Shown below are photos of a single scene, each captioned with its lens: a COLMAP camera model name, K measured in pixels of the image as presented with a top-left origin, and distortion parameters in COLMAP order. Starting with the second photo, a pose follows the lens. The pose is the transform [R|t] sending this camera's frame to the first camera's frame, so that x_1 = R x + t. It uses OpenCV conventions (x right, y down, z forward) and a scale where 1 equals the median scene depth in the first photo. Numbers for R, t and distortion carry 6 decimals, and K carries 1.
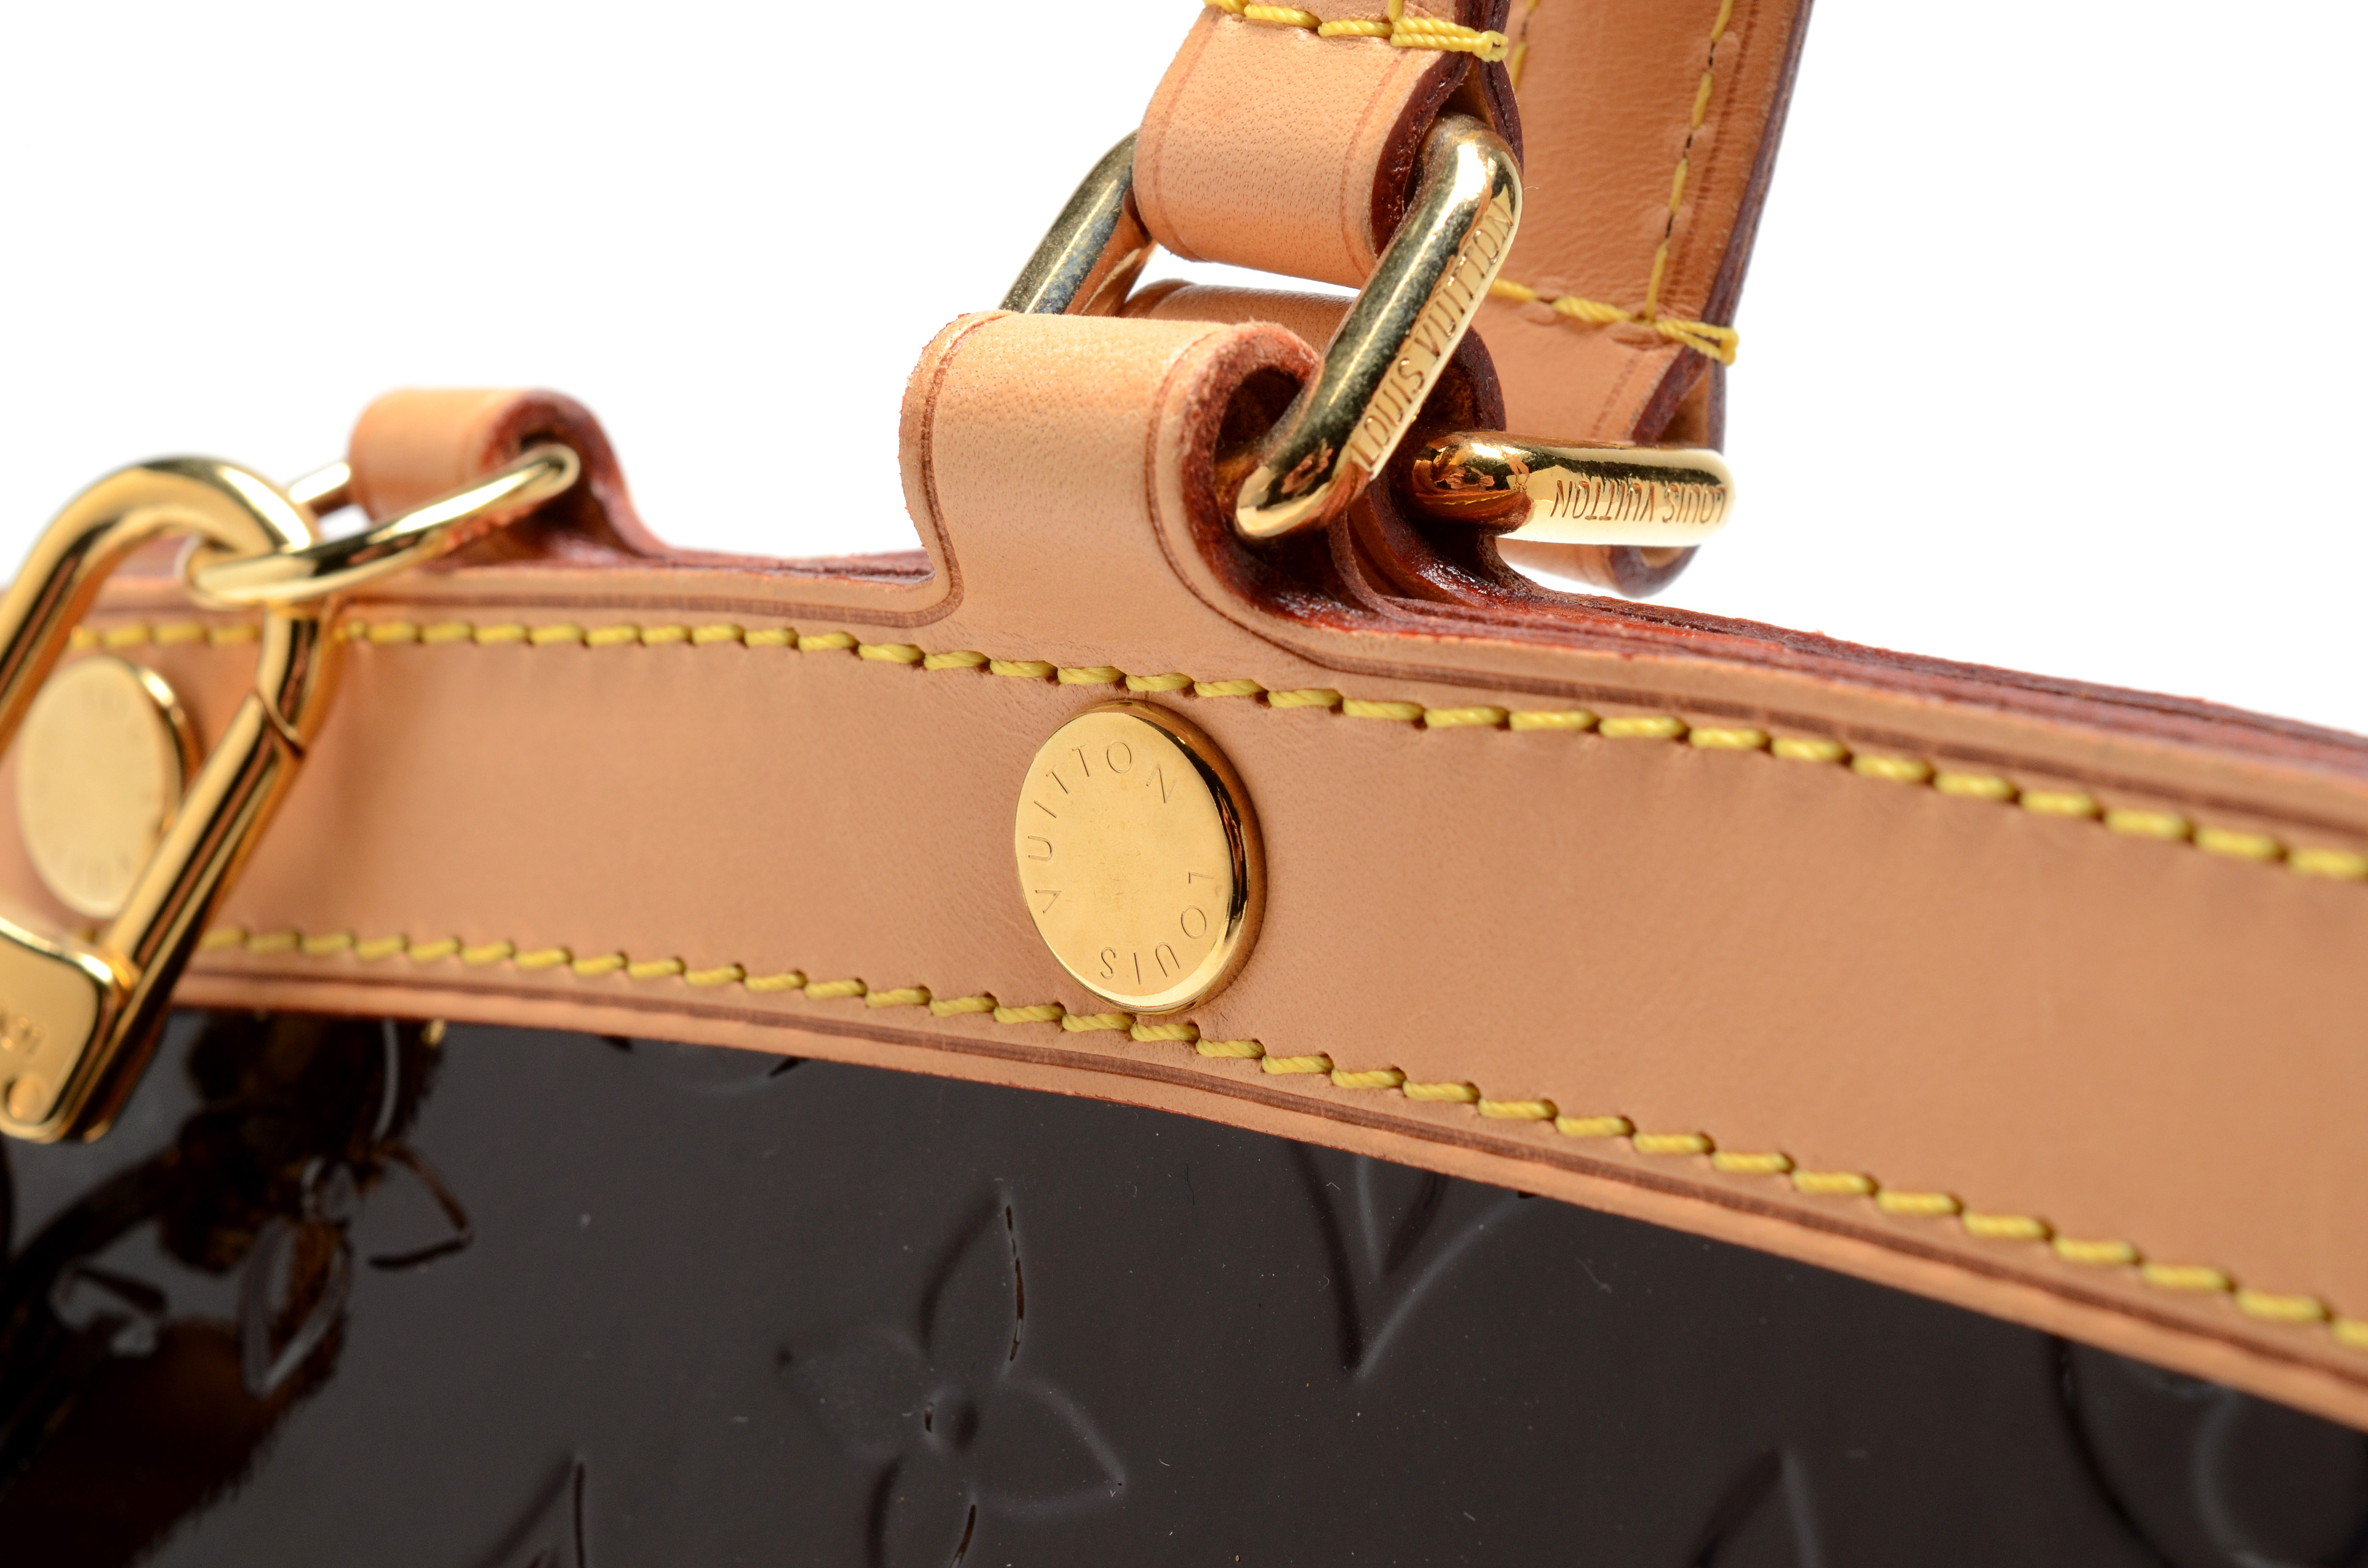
lens RADIAL K [[5639.2, 0, 1184.0], [0, 5639.2, 784.0], [0, 0, 1]] dist [0.392857, 0.286662]
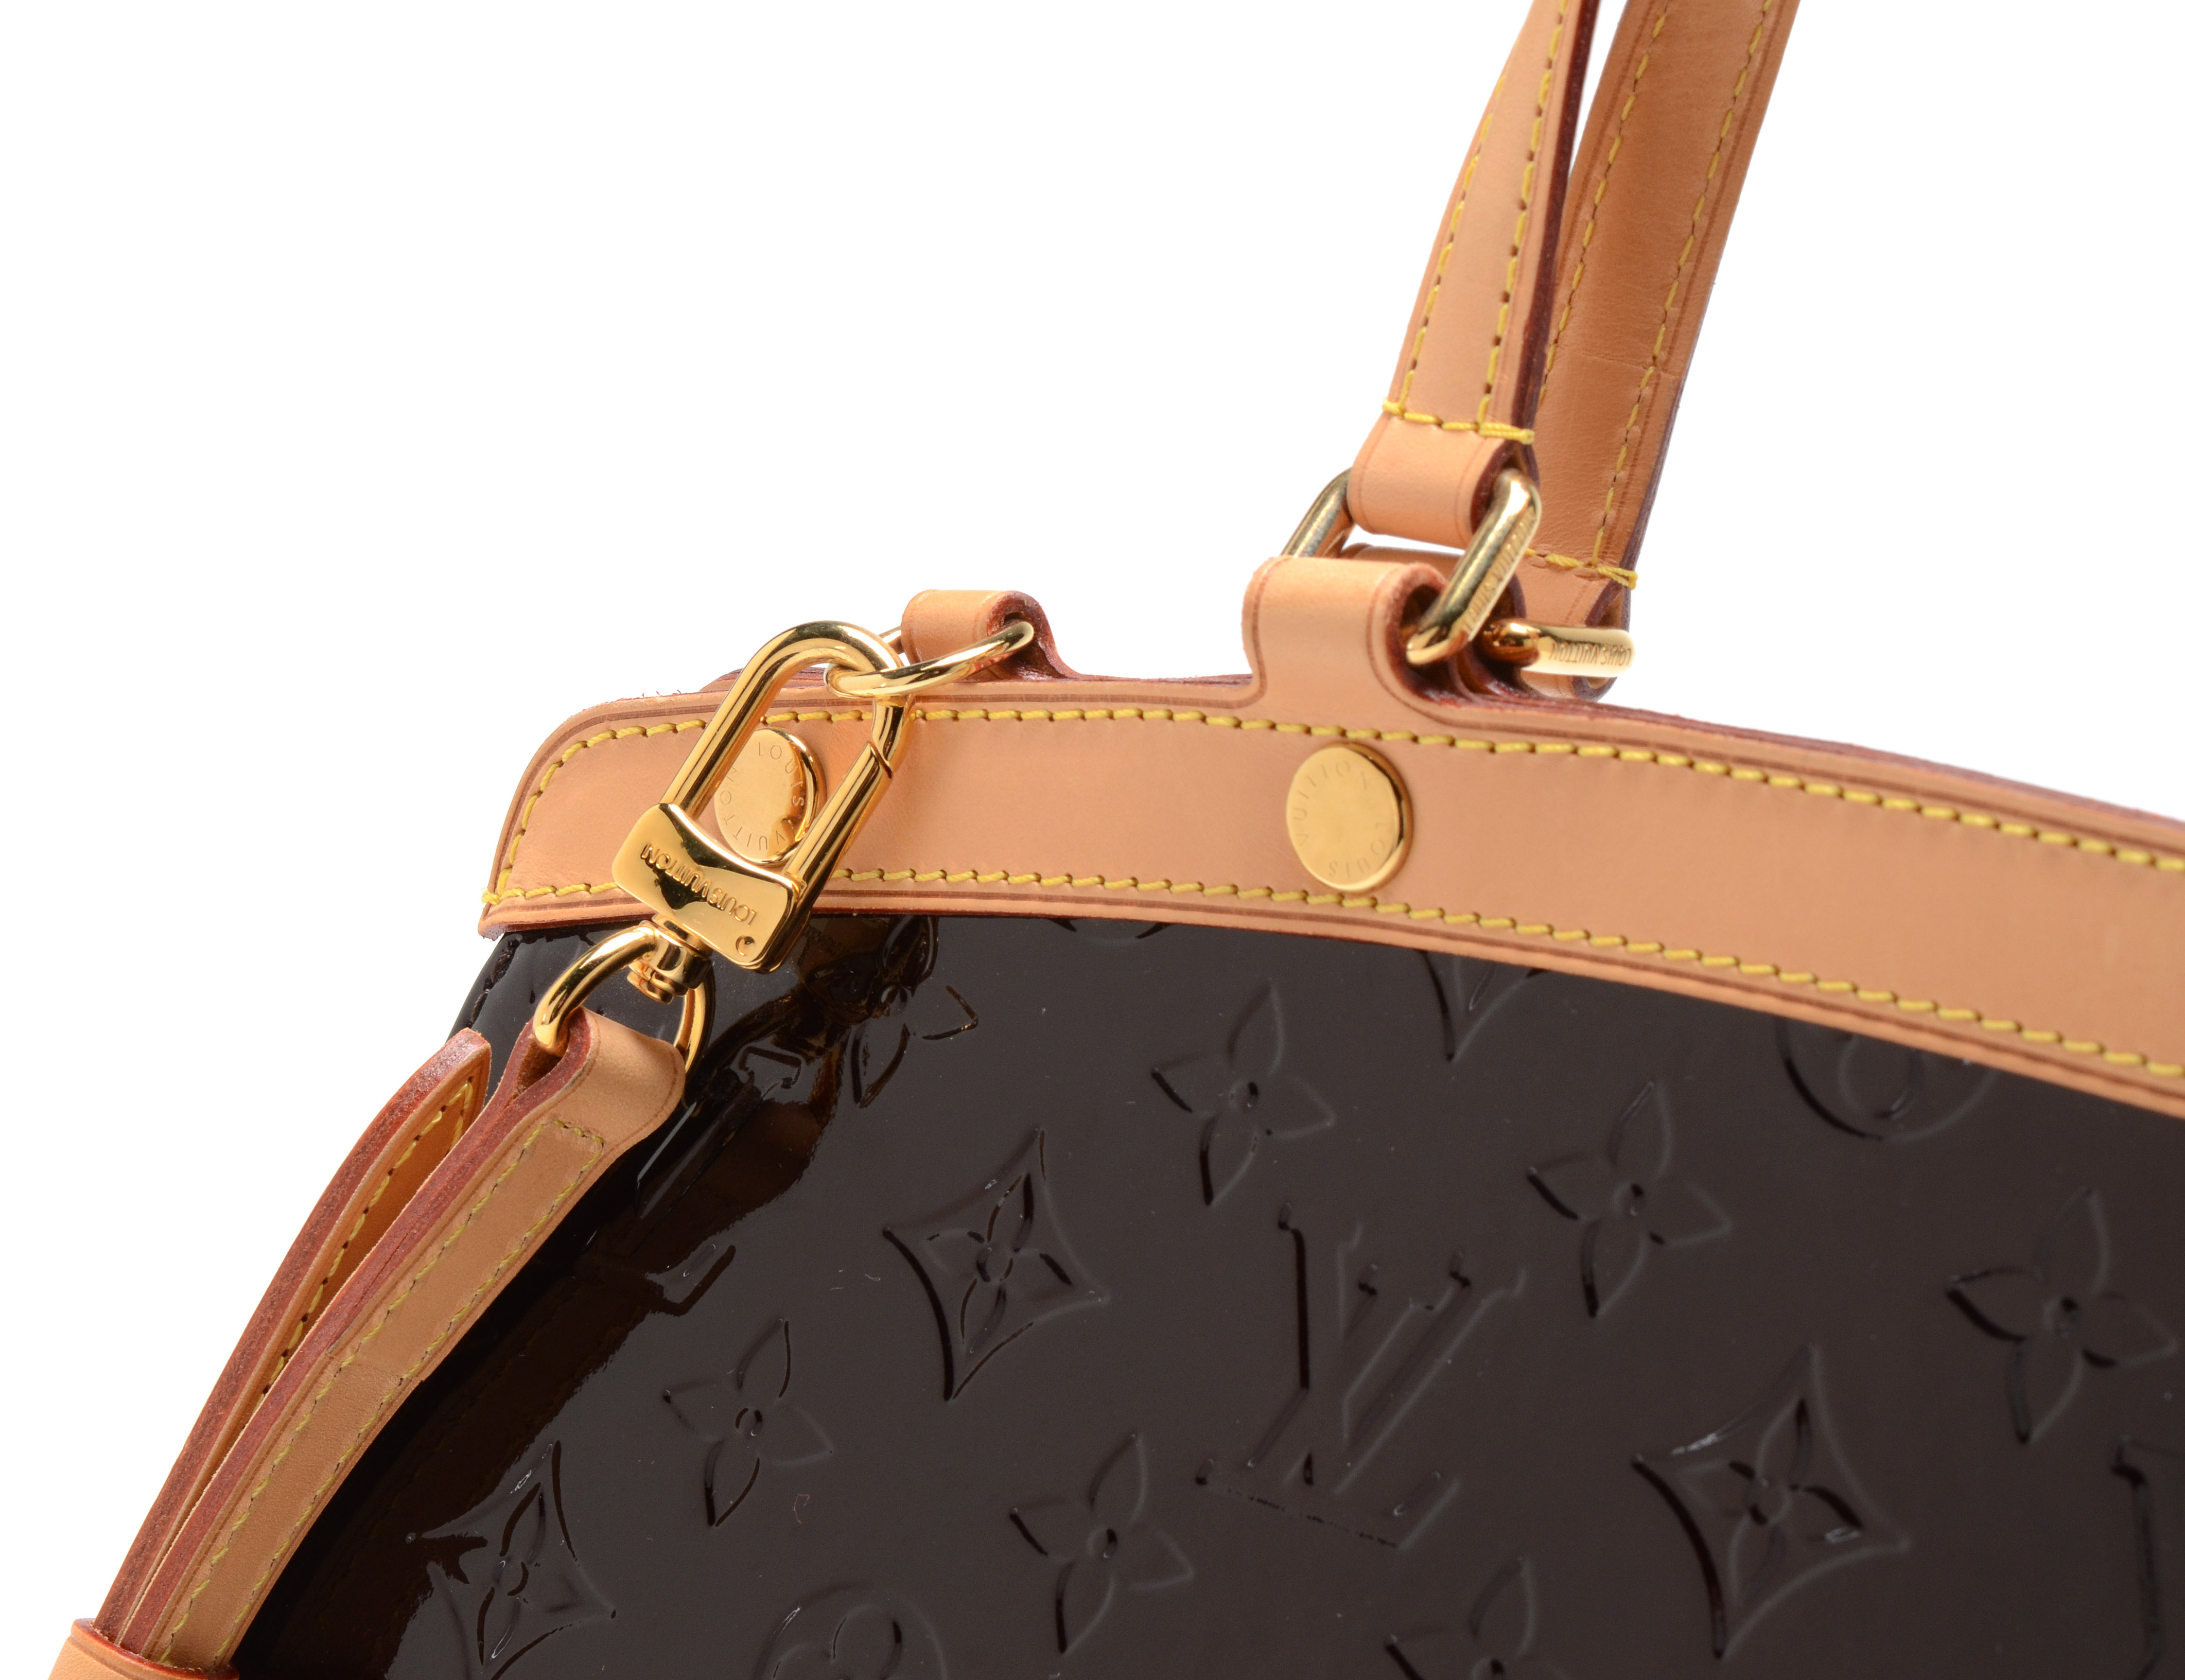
lens RADIAL K [[5396.9, 0, 1092.5], [0, 5396.9, 840.0], [0, 0, 1]] dist [0.358303, 12.816826]
pose [[0.999737, 0.019366, 0.012300, -0.125302], [-0.019003, 0.999400, -0.028952, 0.079432], [-0.012853, 0.028710, 0.999505, -0.982159]]
